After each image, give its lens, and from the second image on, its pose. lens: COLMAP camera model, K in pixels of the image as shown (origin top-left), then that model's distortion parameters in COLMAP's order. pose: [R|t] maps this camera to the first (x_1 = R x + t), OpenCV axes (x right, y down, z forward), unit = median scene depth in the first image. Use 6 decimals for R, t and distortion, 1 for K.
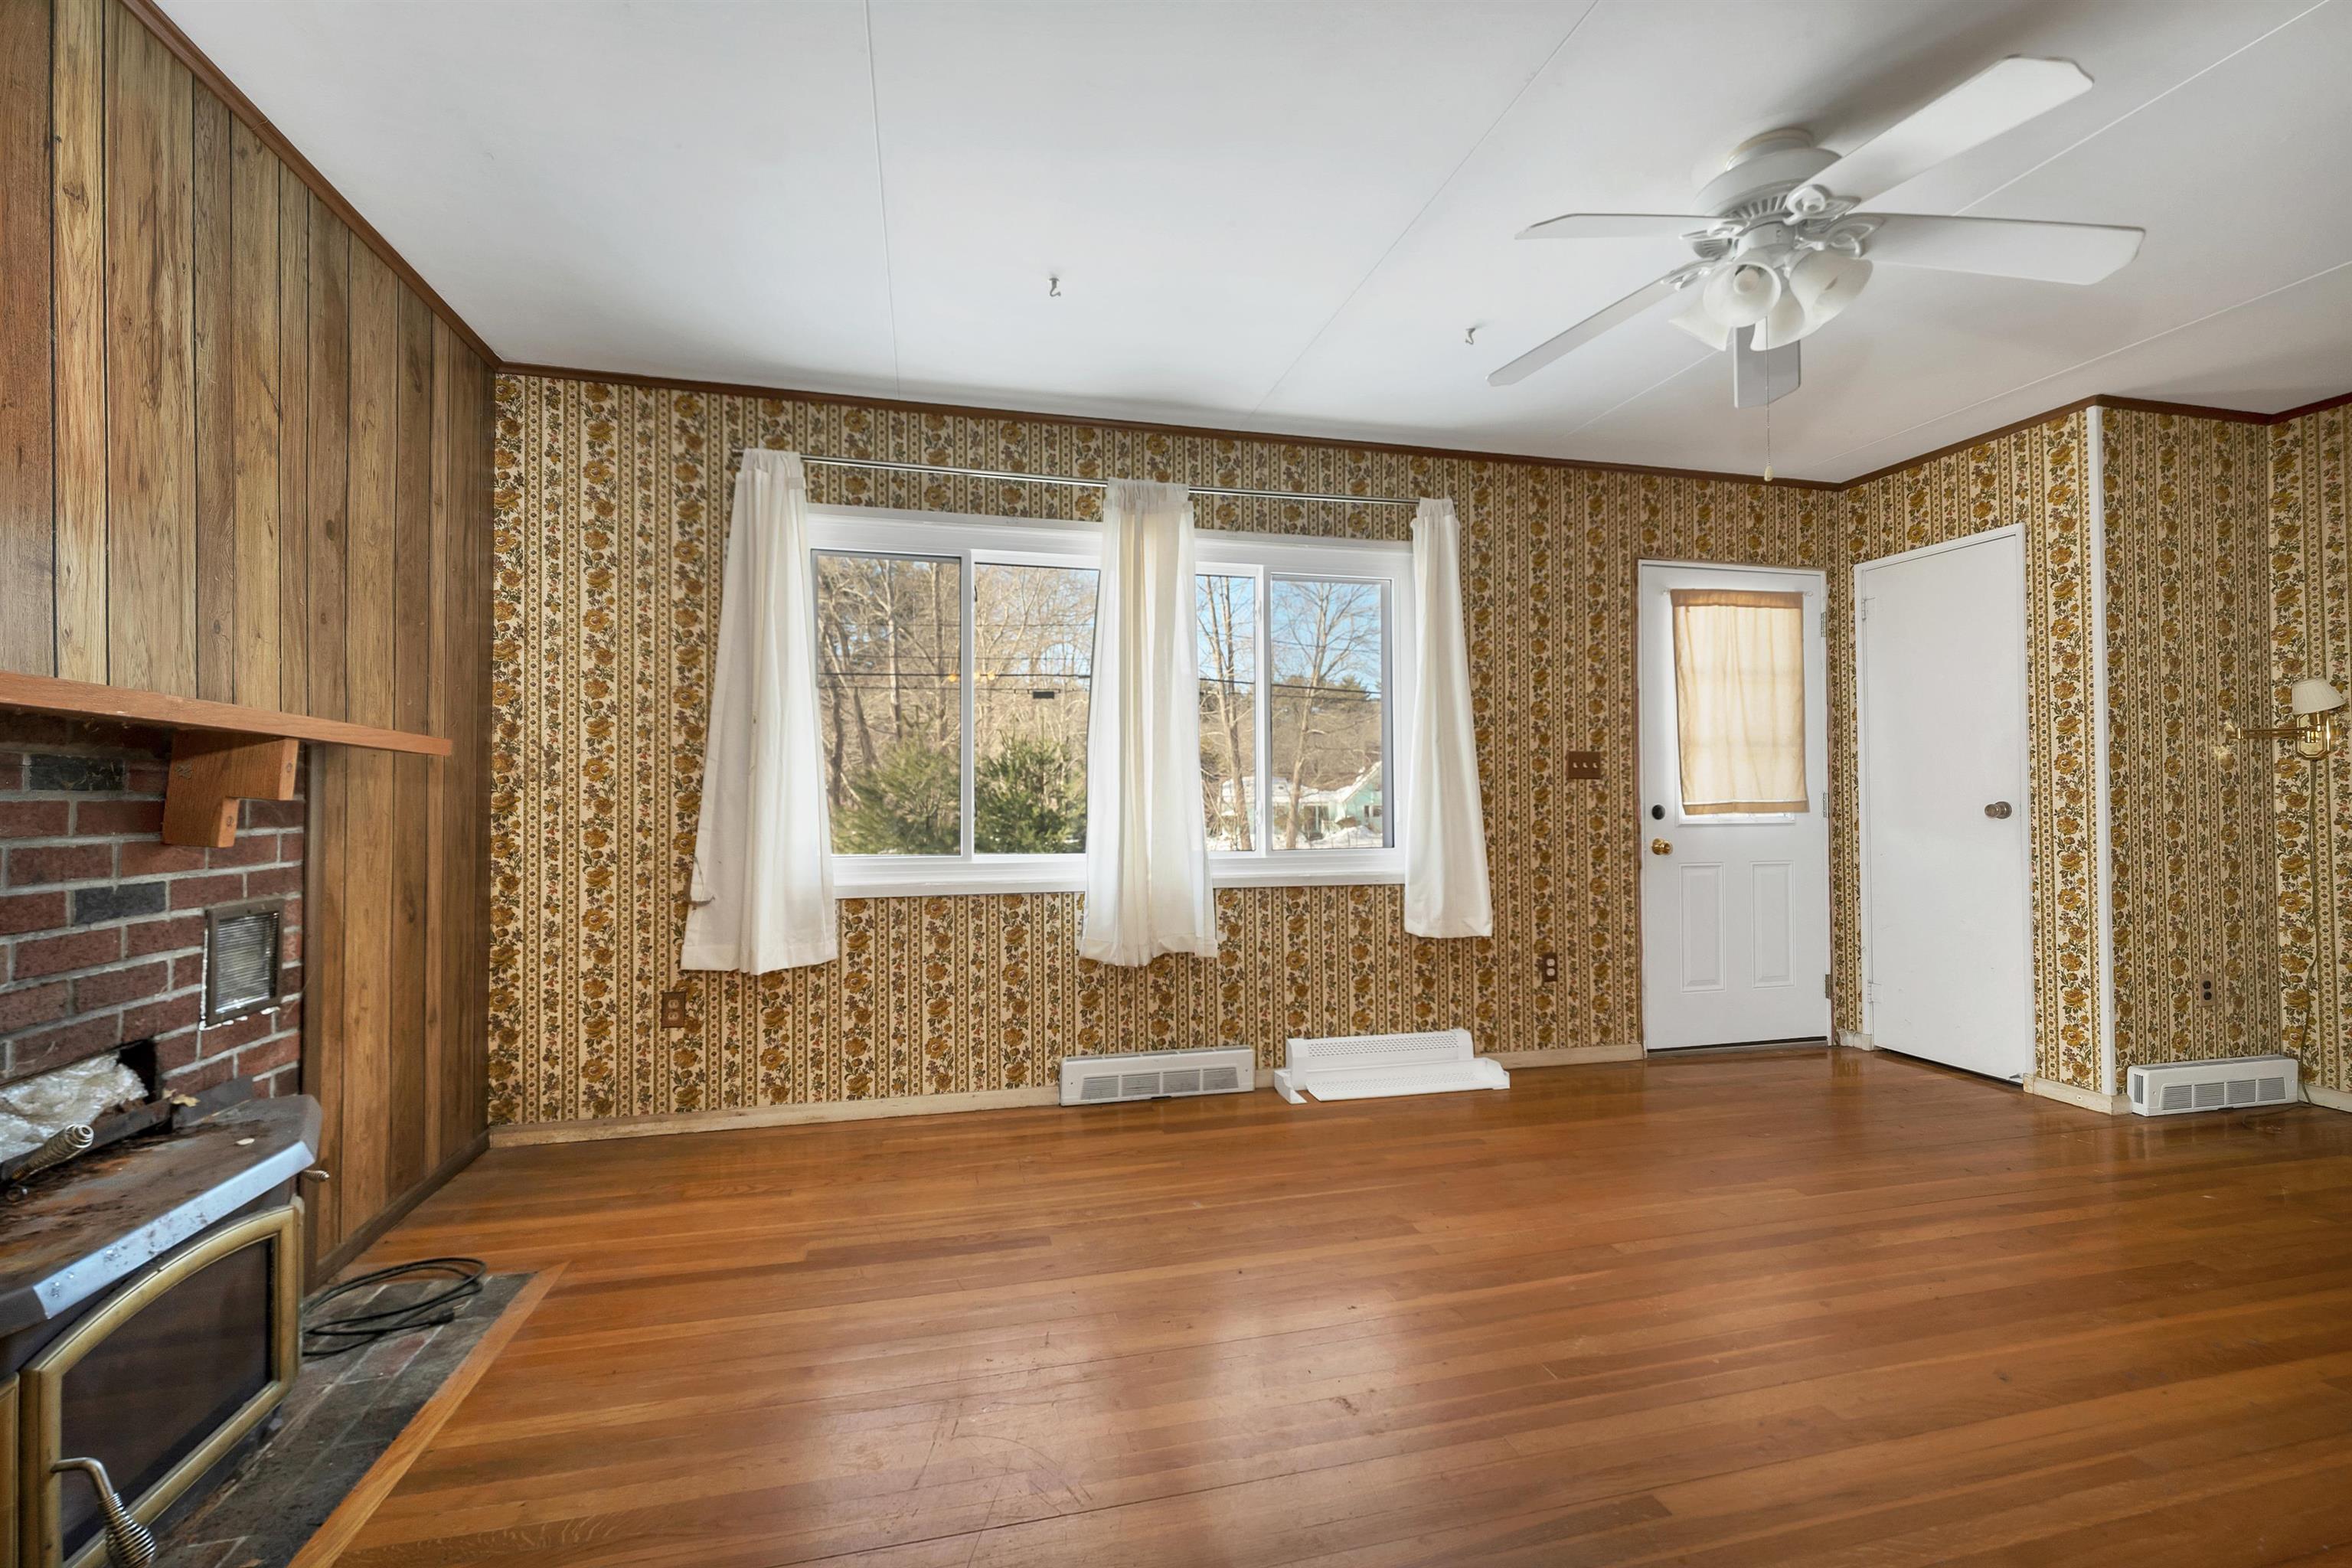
lens RADIAL K [[1003.1, 0, 1200.3], [0, 1003.1, 787.7], [0, 0, 1]] dist [-0.002904, 0.001536]
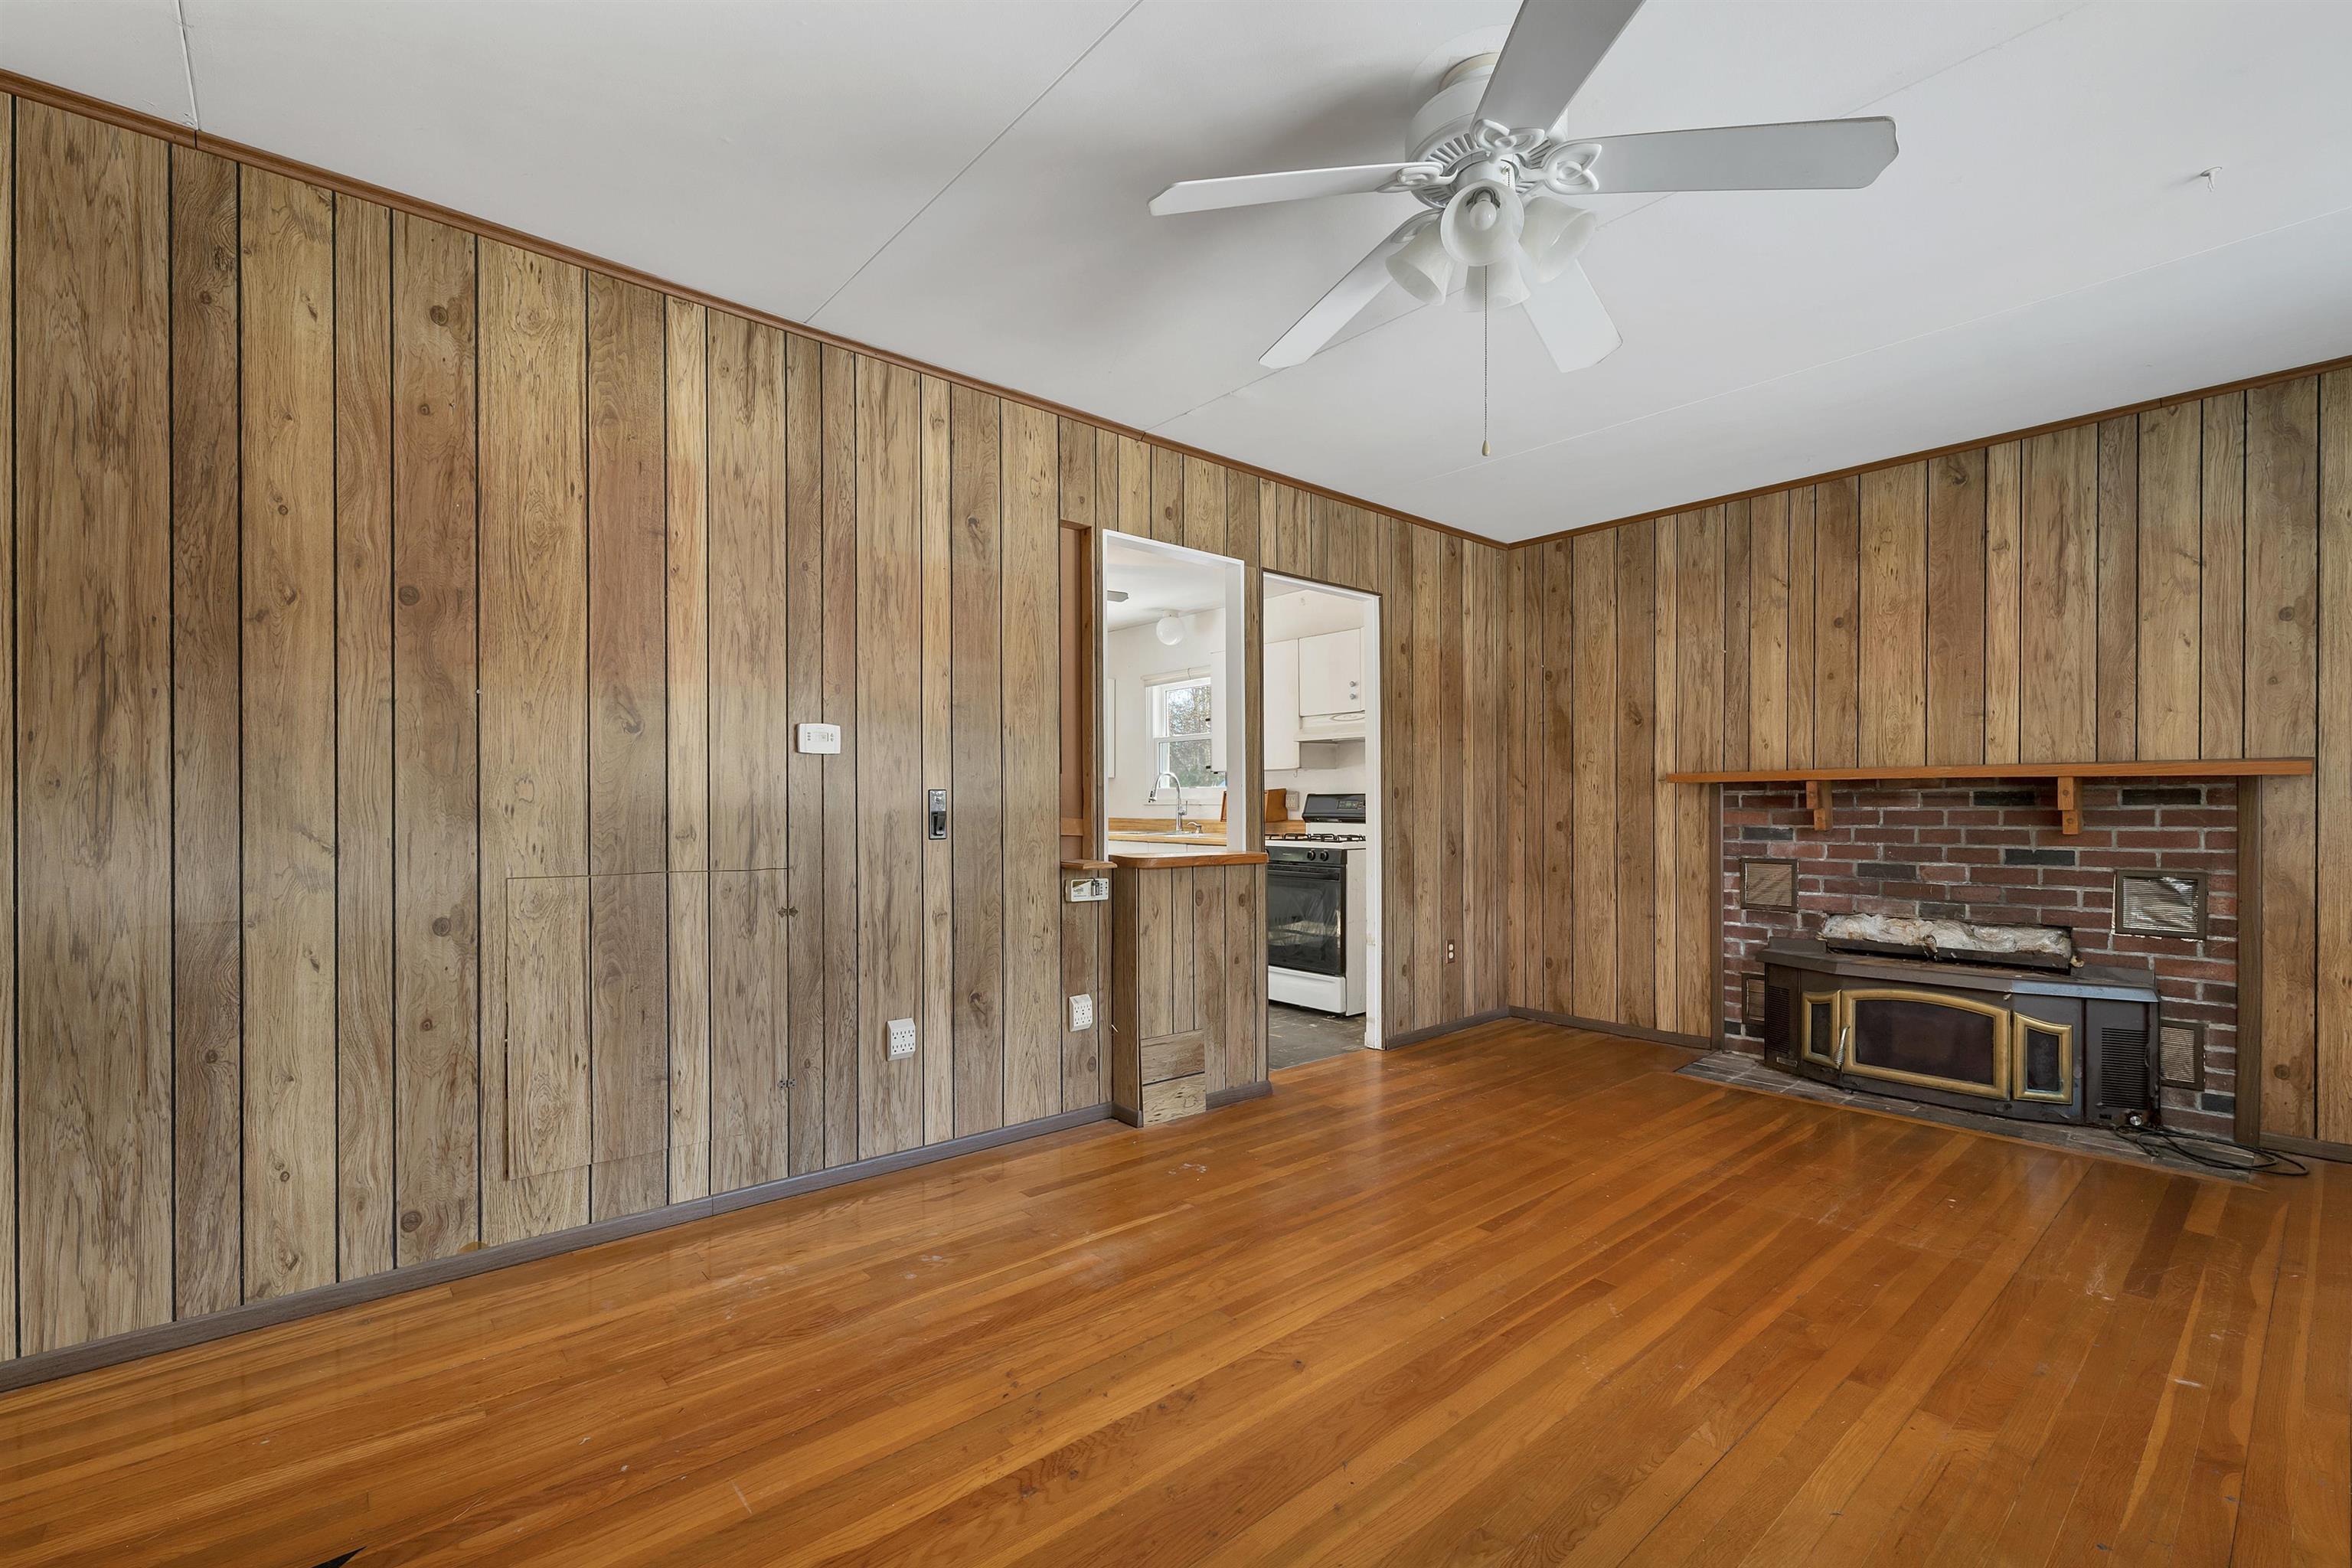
lens RADIAL K [[1003.1, 0, 1213.1], [0, 1003.1, 813.1], [0, 0, 1]] dist [-0.002904, 0.001536]
pose [[-0.886493, 0.006584, -0.462696, 0.686621], [0.010902, 0.999918, -0.006659, 0.006766], [0.462614, -0.010948, -0.886492, 0.965778]]
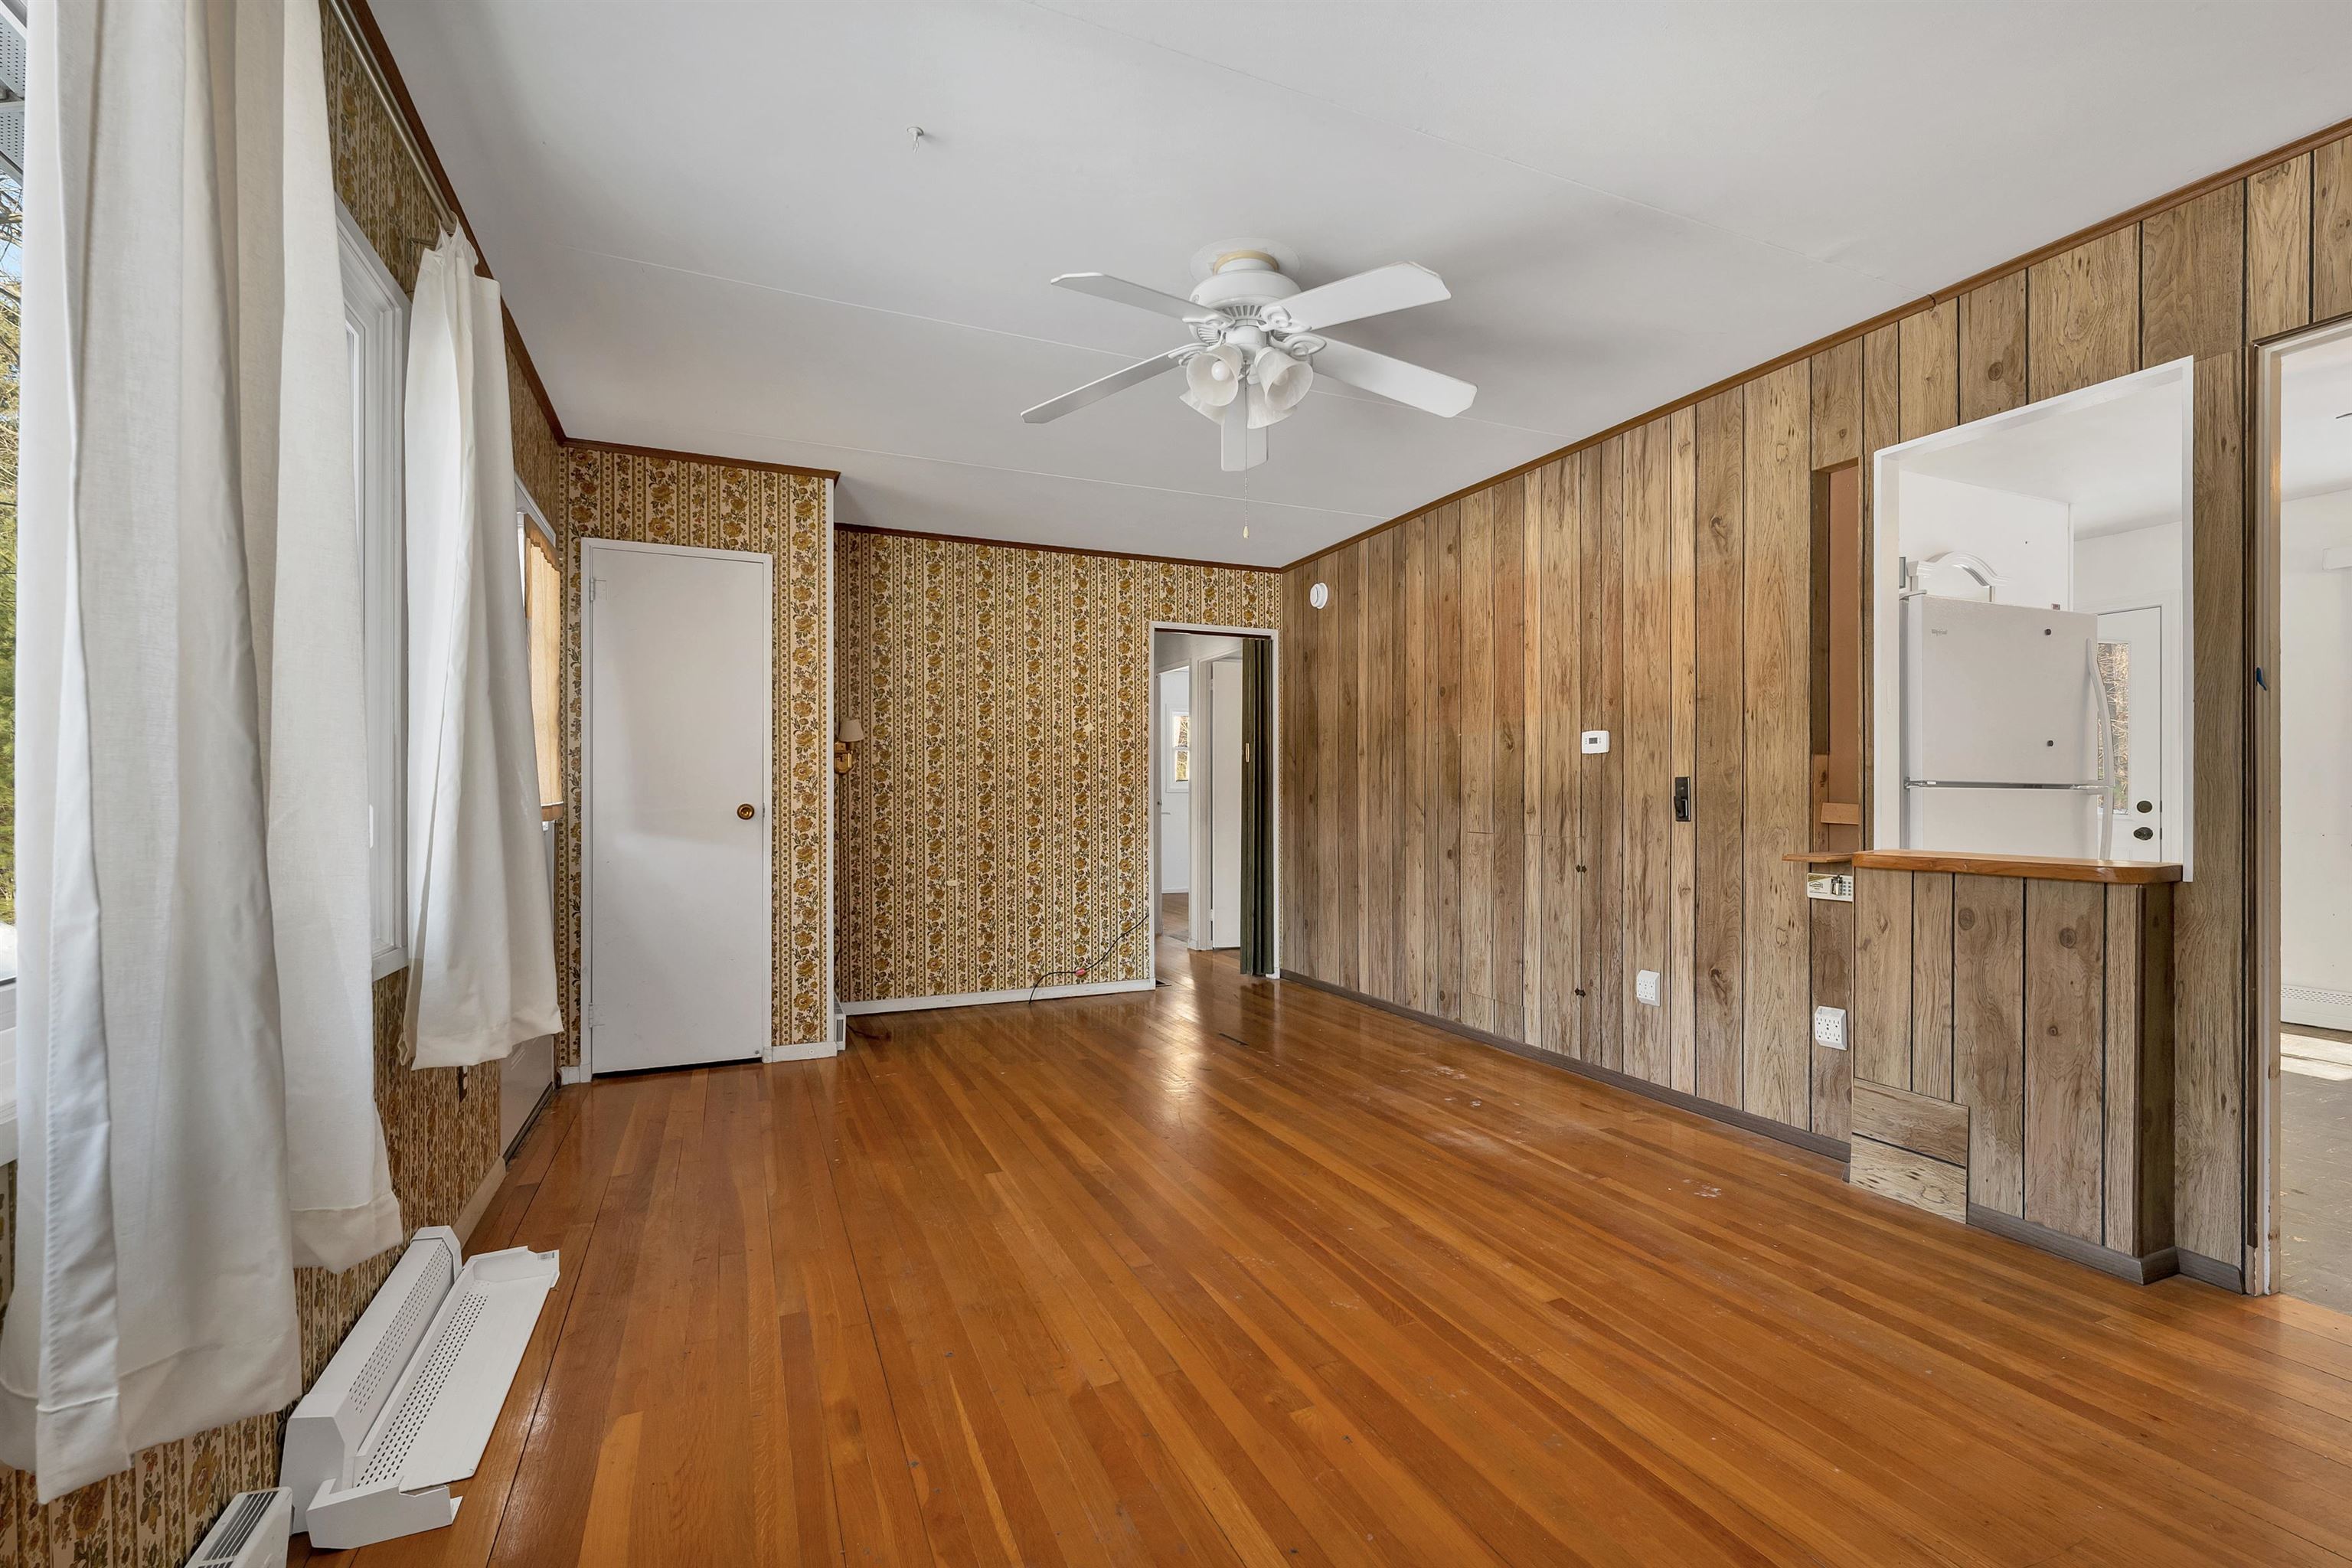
lens RADIAL K [[1003.1, 0, 1163.8], [0, 1003.1, 804.7], [0, 0, 1]] dist [-0.002904, 0.001536]
pose [[-0.161661, -0.001620, 0.986845, -0.354837], [-0.010446, 0.999945, -0.000070, 0.010200], [-0.986791, -0.010320, -0.161669, 0.743979]]
